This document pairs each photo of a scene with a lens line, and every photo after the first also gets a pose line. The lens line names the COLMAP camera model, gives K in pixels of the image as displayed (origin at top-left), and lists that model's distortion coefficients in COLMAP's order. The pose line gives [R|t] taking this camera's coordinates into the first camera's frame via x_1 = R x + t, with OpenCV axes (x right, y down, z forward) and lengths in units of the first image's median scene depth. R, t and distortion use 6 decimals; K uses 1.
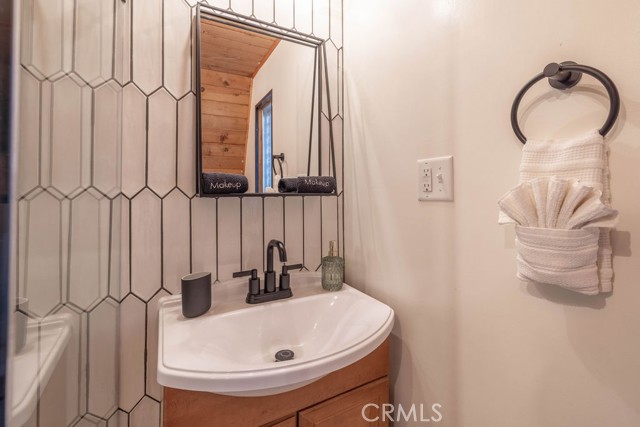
lens RADIAL K [[282.4, 0, 319.8], [0, 282.4, 192.6], [0, 0, 1]] dist [0.001220, 0.000078]
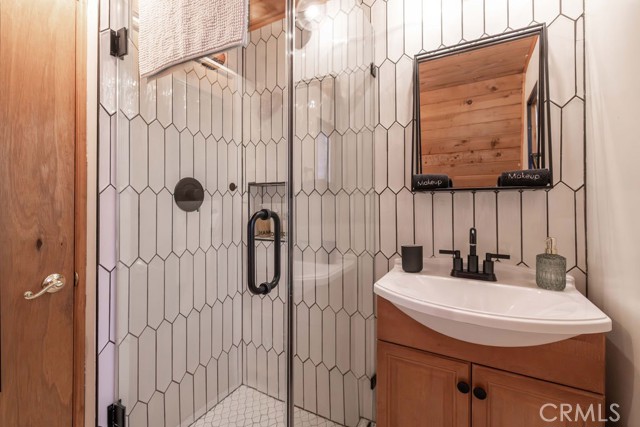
lens RADIAL K [[271.2, 0, 320.0], [0, 271.2, 211.7], [0, 0, 1]] dist [0.001804, 0.000268]
pose [[0.542891, 0.027493, -0.839353, 0.395265], [-0.003389, 0.999528, 0.030547, 0.062344], [0.839796, -0.013739, 0.542728, -0.132128]]
